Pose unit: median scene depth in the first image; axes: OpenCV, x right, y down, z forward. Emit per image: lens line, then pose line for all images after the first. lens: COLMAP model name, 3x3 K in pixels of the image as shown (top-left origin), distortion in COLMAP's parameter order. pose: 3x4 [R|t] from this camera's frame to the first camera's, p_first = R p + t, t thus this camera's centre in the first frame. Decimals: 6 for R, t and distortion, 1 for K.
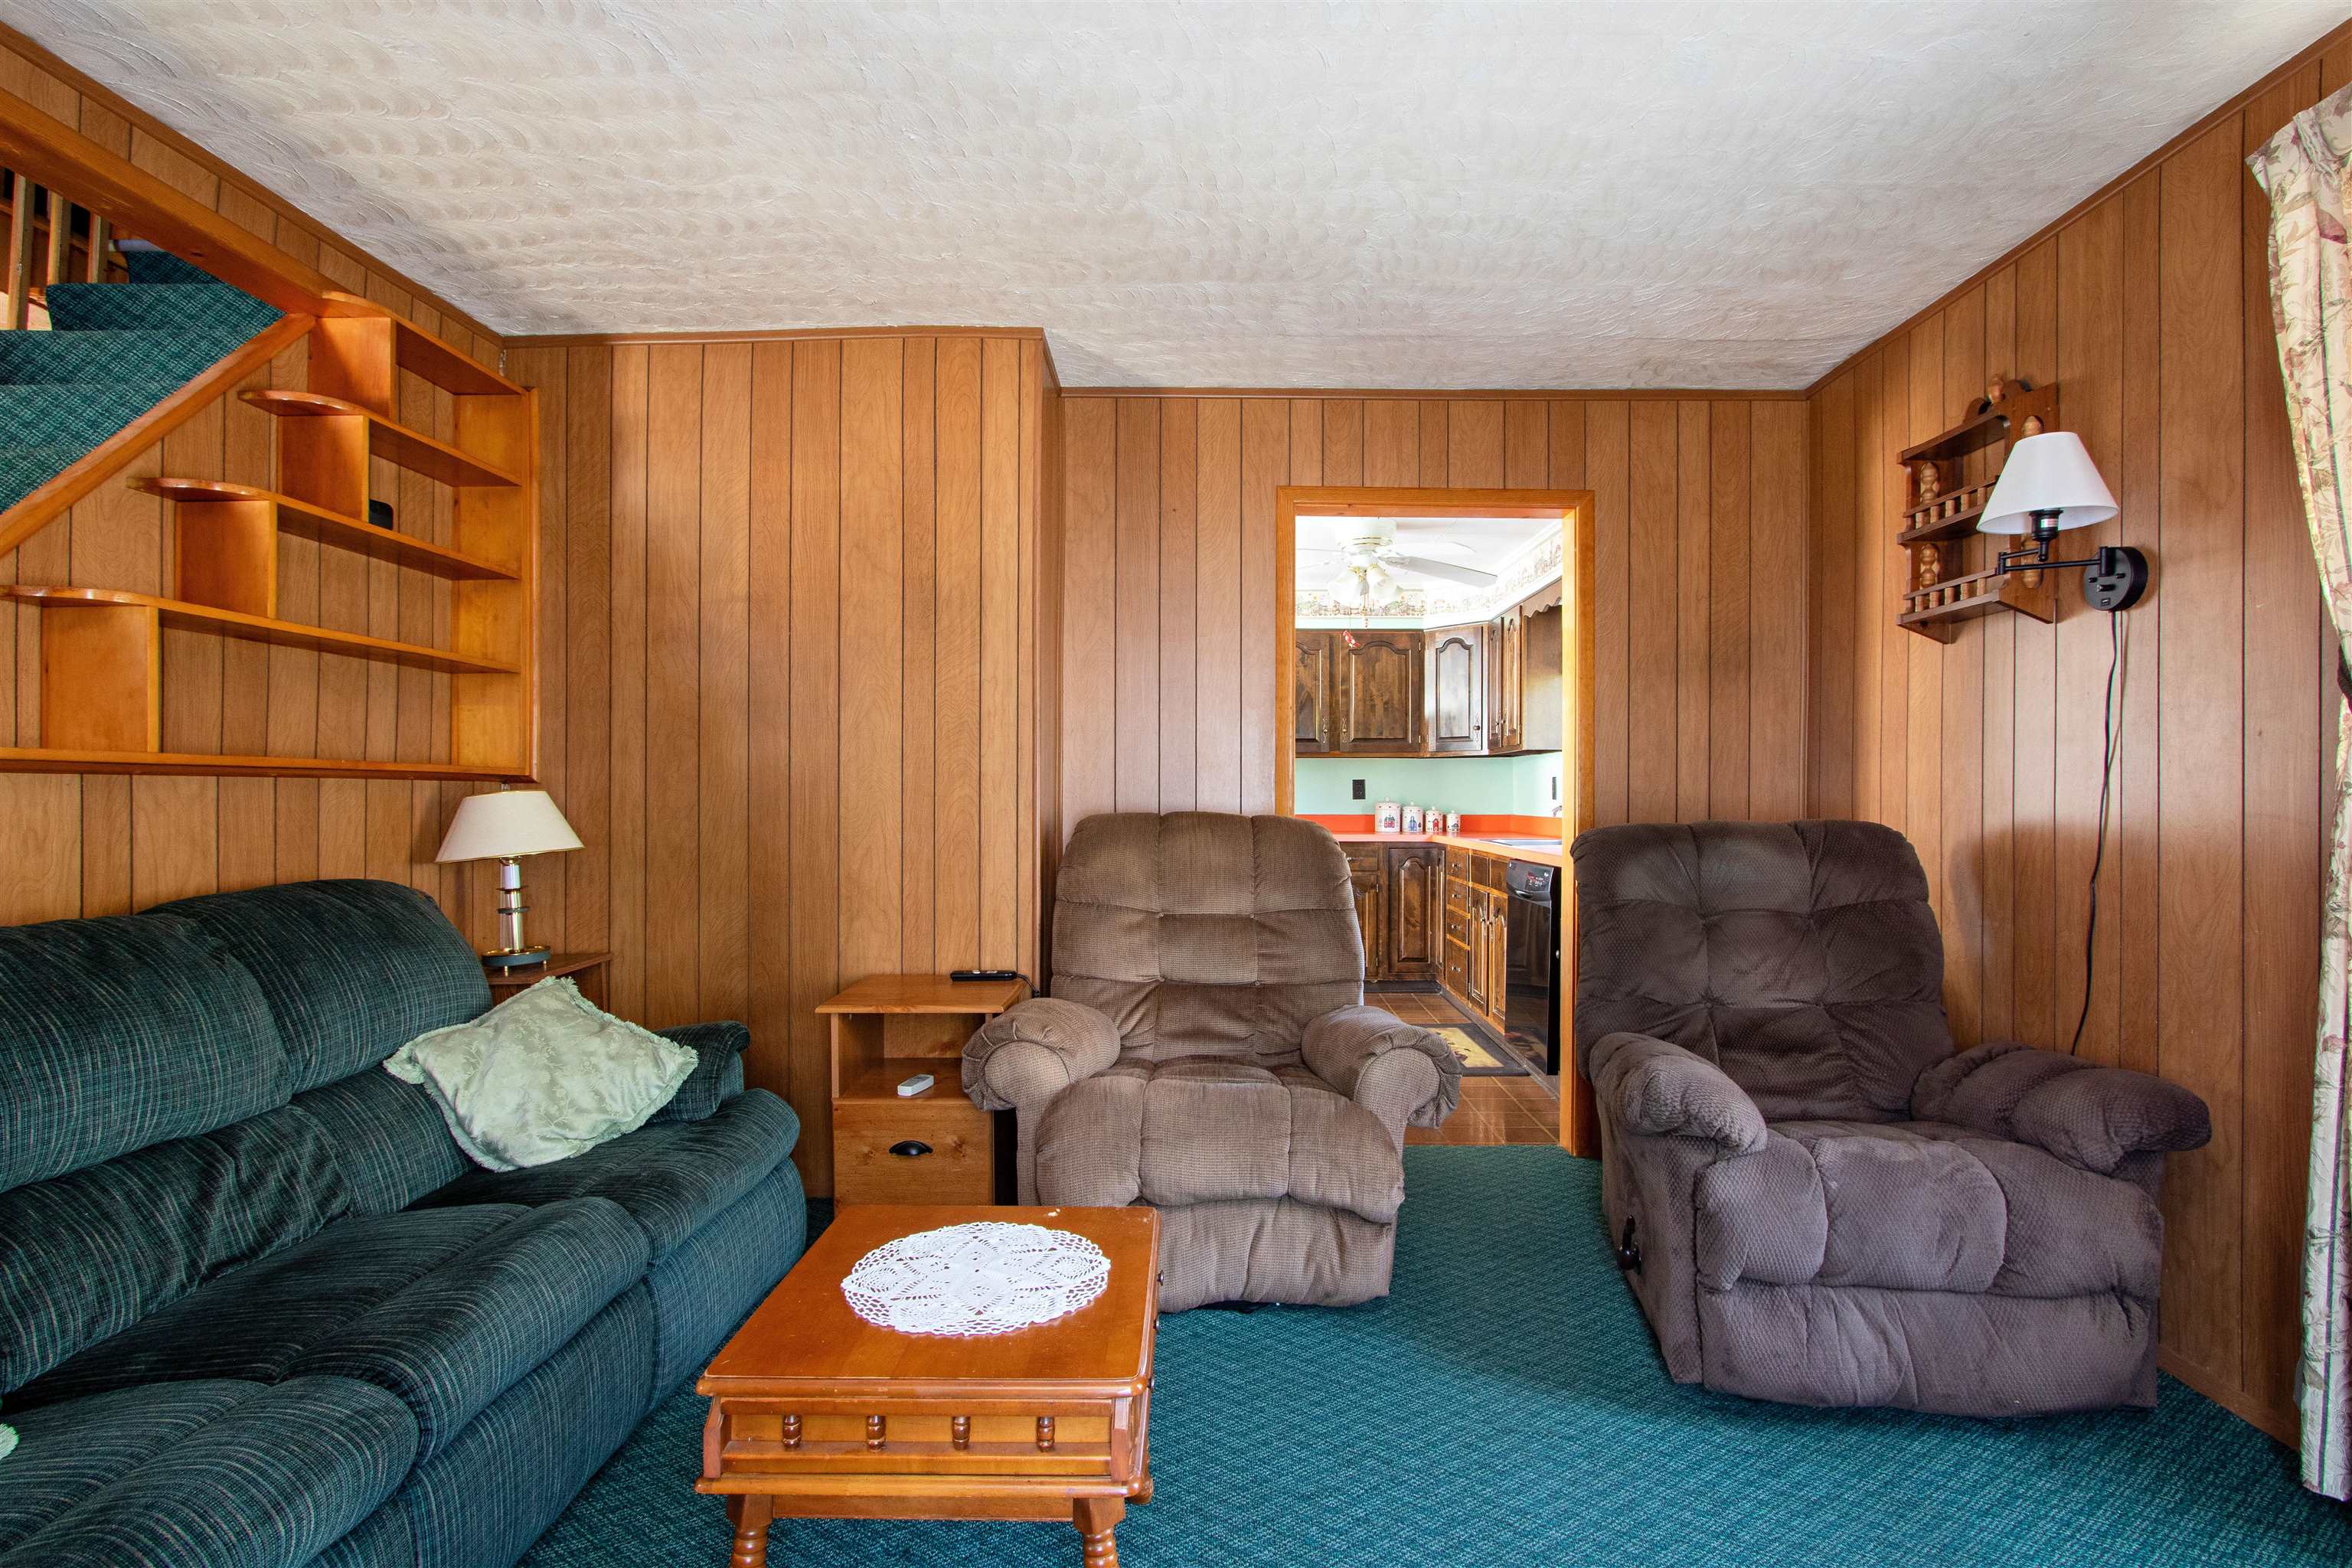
lens RADIAL K [[1103.9, 0, 1174.3], [0, 1103.9, 797.8], [0, 0, 1]] dist [-0.014544, 0.000650]
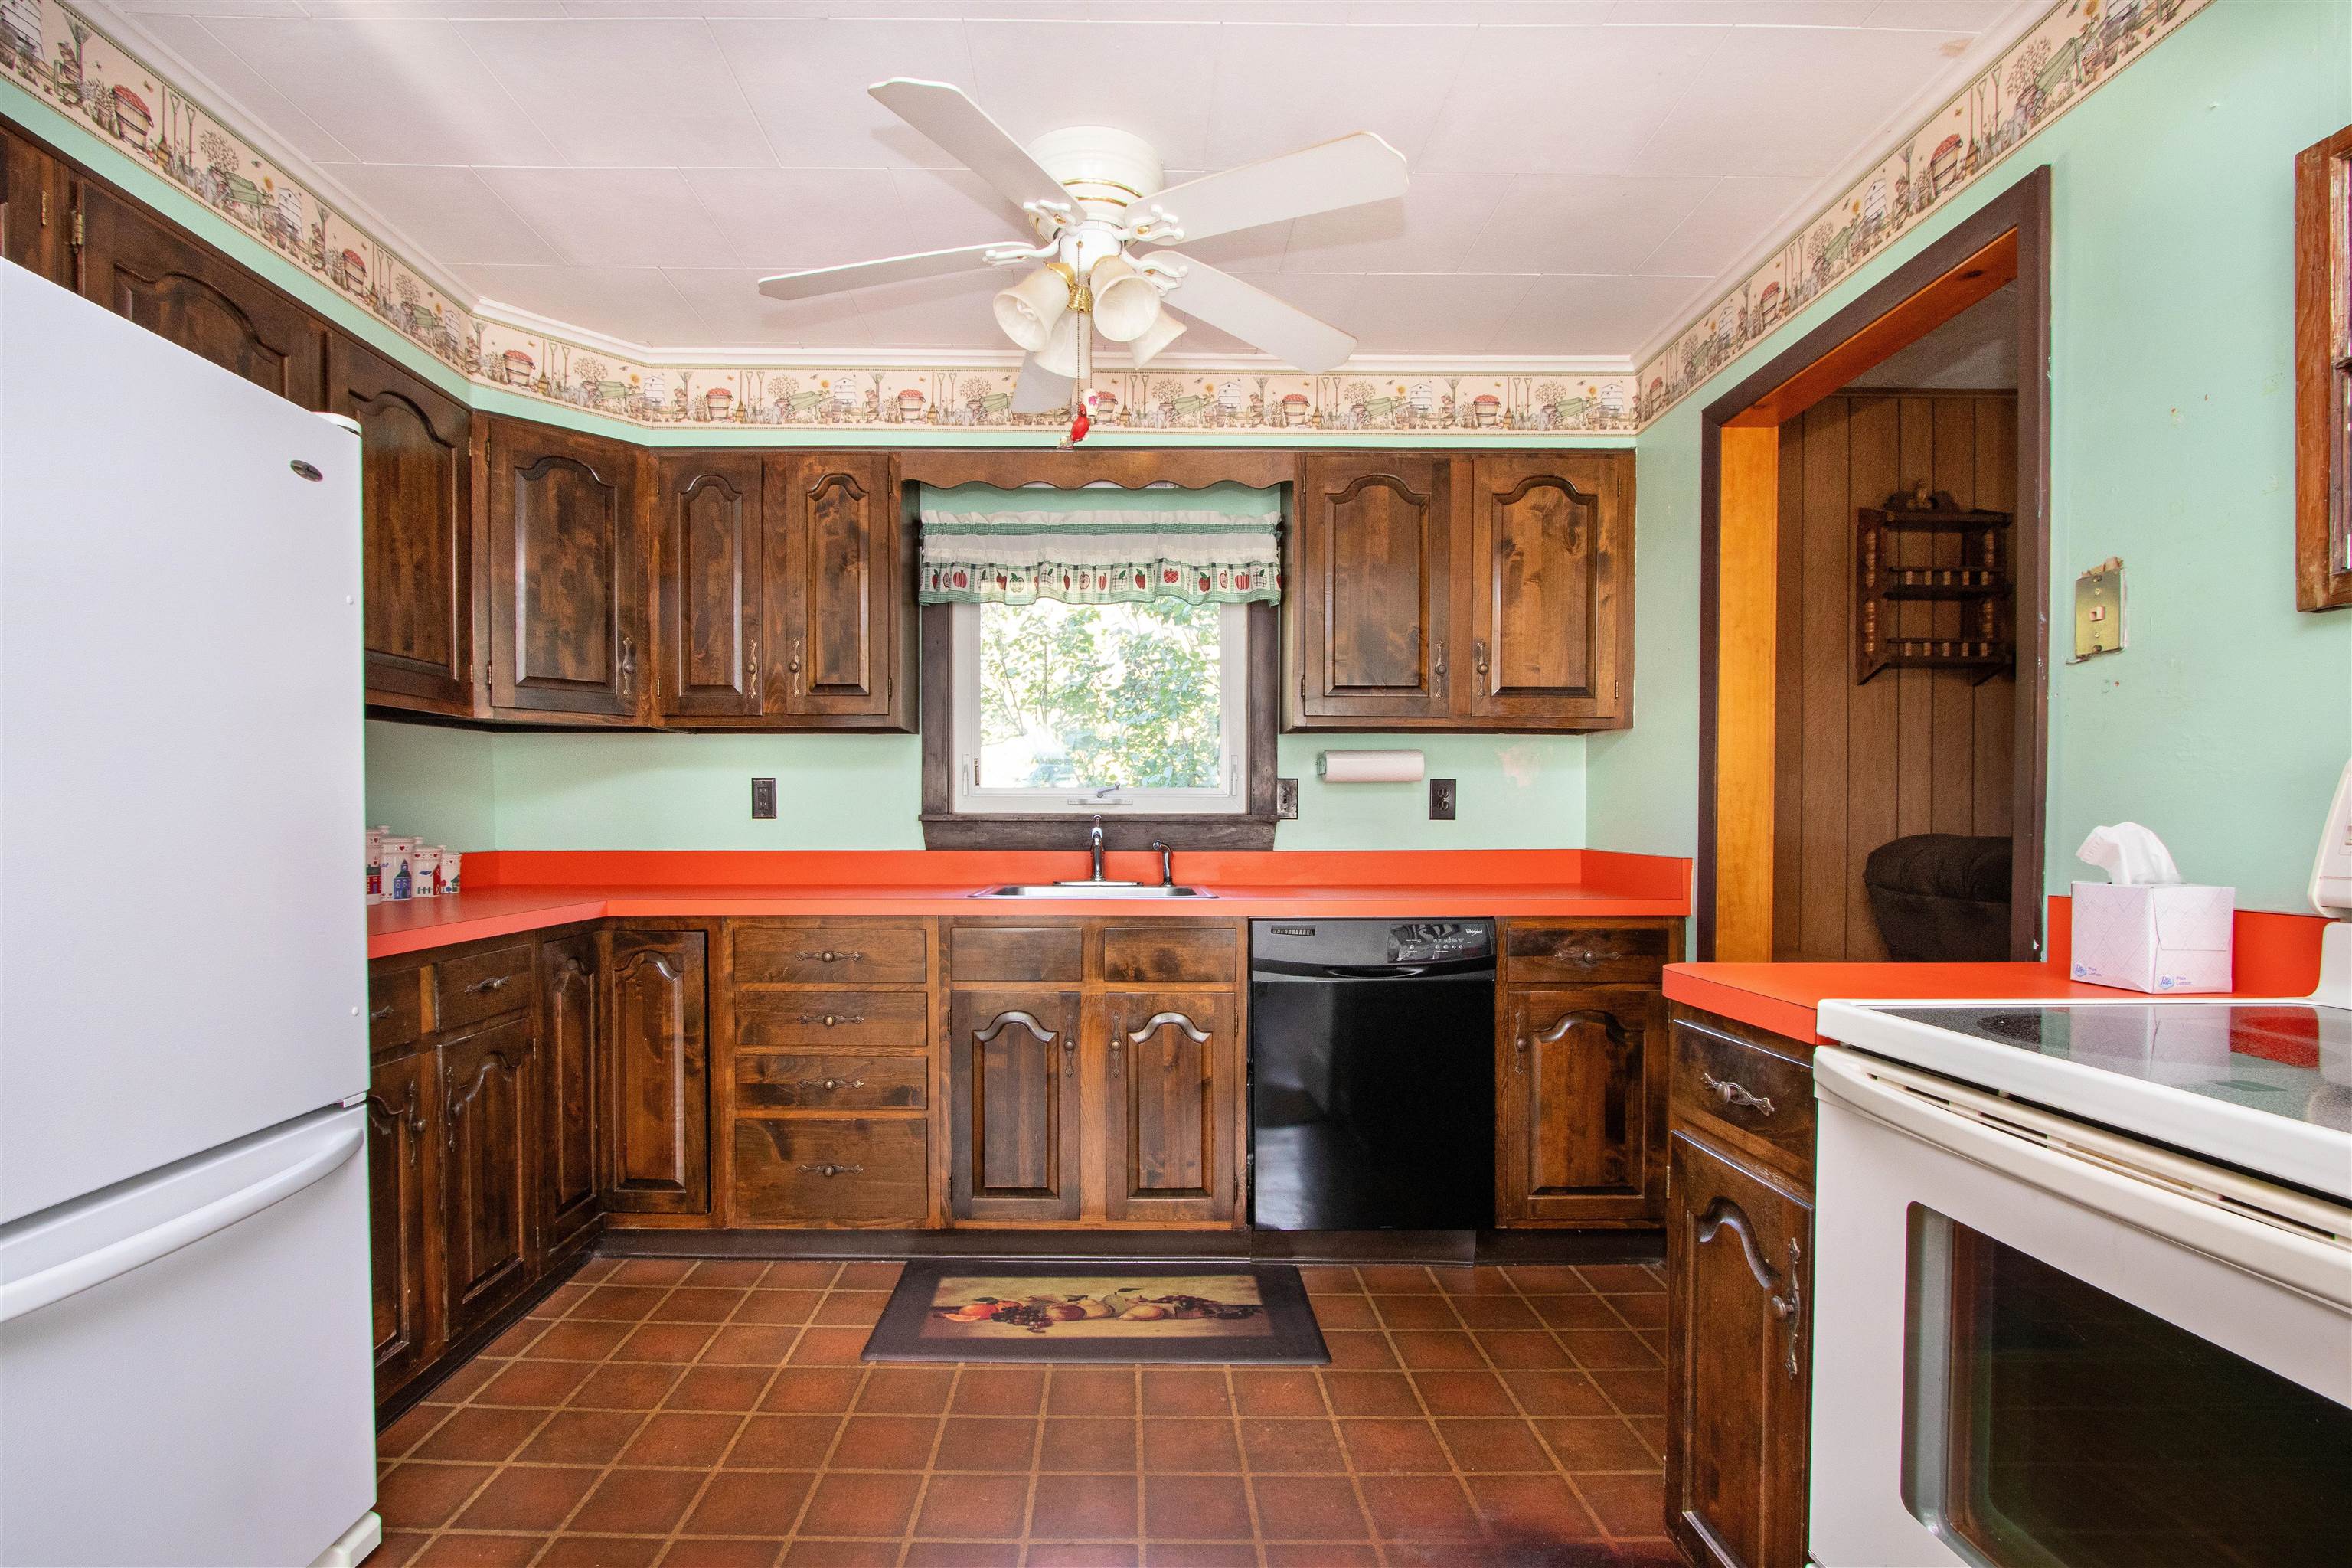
lens RADIAL K [[1114.3, 0, 1142.2], [0, 1114.3, 841.3], [0, 0, 1]] dist [-0.015351, 0.001059]
pose [[-0.019825, -0.026435, 0.999454, -0.475936], [-0.000408, 0.999651, 0.026432, -0.003457], [-0.999803, 0.000116, -0.019828, 1.807131]]
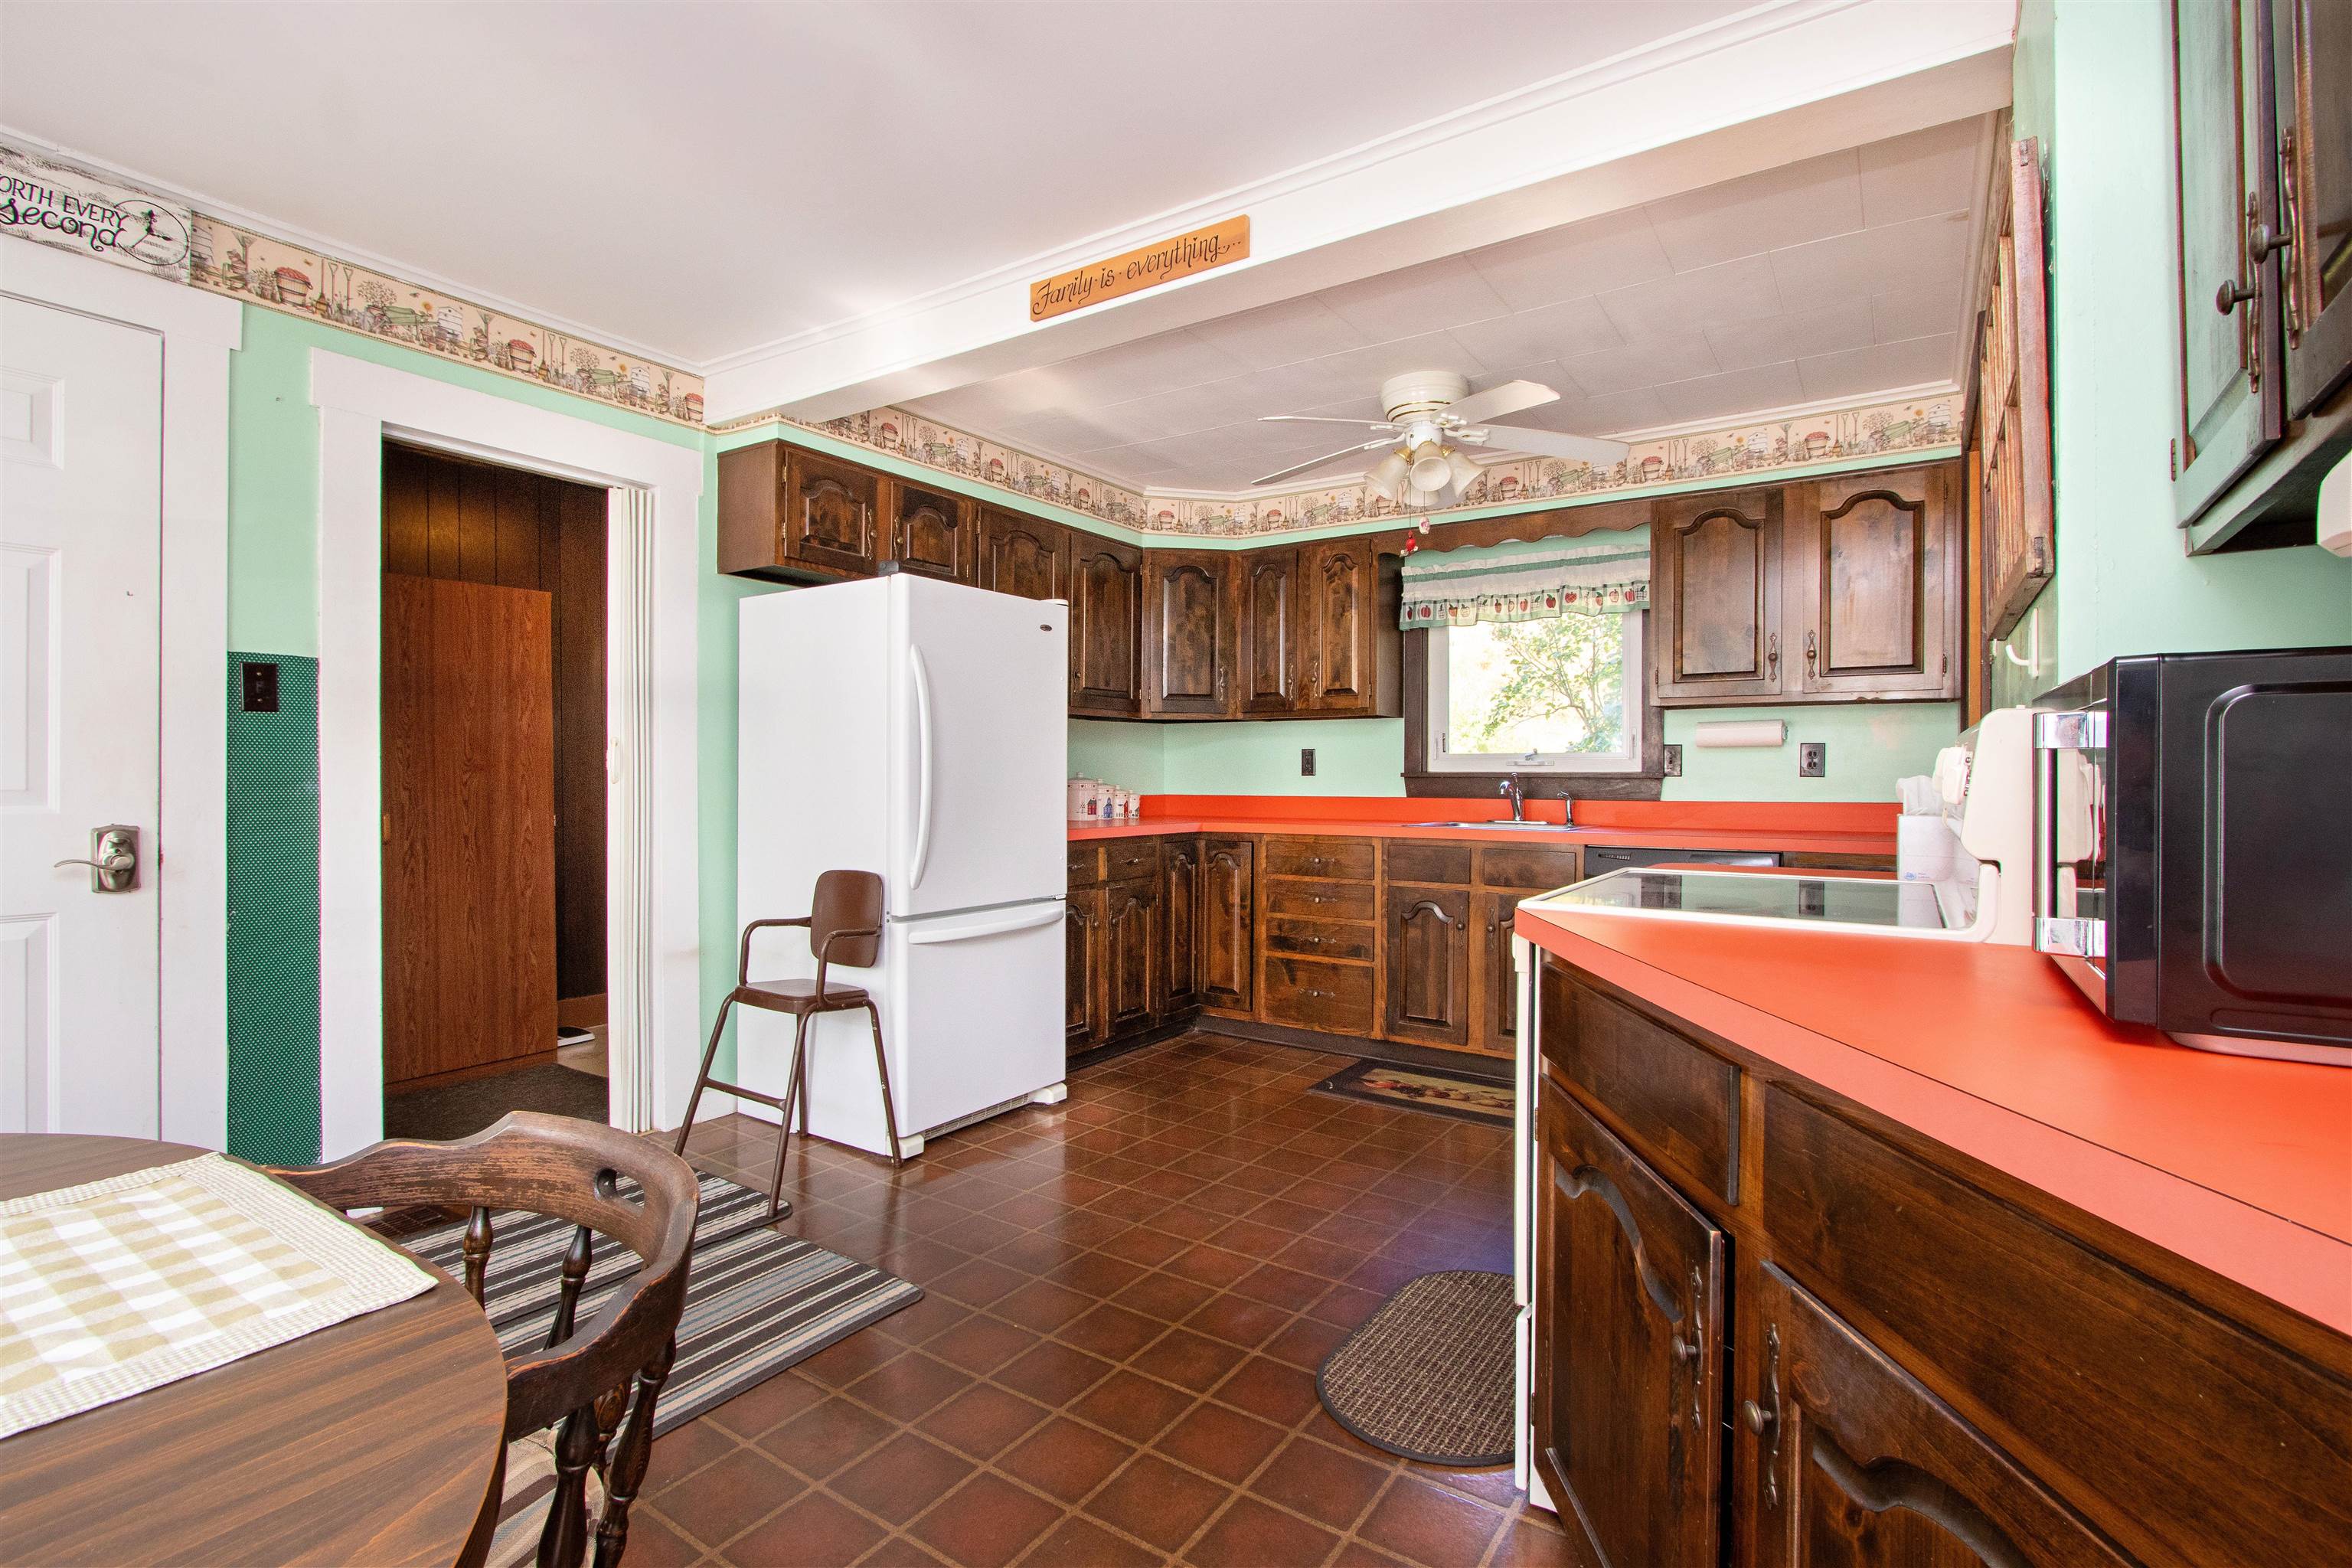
lens RADIAL K [[1113.6, 0, 1176.0], [0, 1113.6, 784.0], [0, 0, 1]] dist [-0.002537, 0.000508]
pose [[0.552890, -0.007997, 0.833216, -0.937748], [-0.000450, 0.999951, 0.009896, -0.000393], [-0.833254, -0.005846, 0.552859, 1.343350]]
